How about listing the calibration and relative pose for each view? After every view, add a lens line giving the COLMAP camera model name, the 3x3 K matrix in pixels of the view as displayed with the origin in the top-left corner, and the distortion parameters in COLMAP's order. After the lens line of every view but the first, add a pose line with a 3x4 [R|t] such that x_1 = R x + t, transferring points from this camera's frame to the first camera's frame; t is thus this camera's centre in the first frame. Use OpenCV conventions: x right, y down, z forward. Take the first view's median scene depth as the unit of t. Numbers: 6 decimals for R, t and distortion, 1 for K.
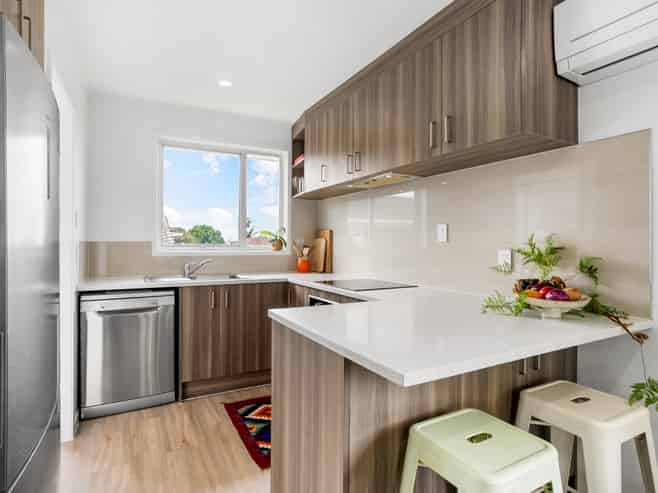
lens RADIAL K [[375.9, 0, 325.7], [0, 375.9, 235.6], [0, 0, 1]] dist [-0.005024, 0.014940]
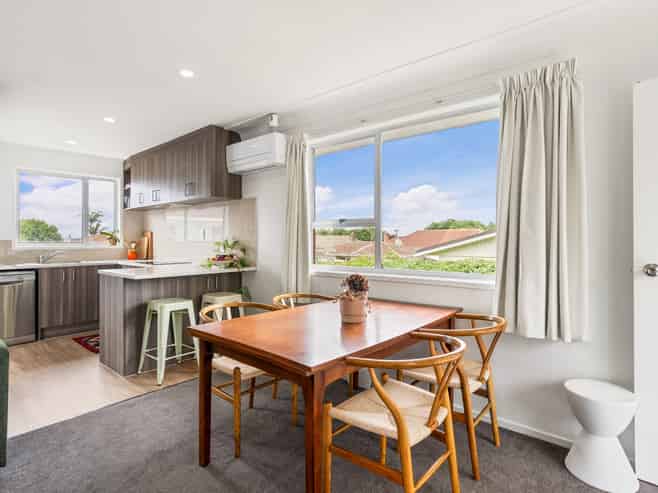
lens RADIAL K [[375.9, 0, 325.7], [0, 375.9, 235.6], [0, 0, 1]] dist [-0.005024, 0.014940]
pose [[0.939767, -0.001938, 0.341810, 0.169045], [-0.001508, 0.999951, 0.009816, -0.015169], [-0.341812, -0.009740, 0.939718, -0.742960]]
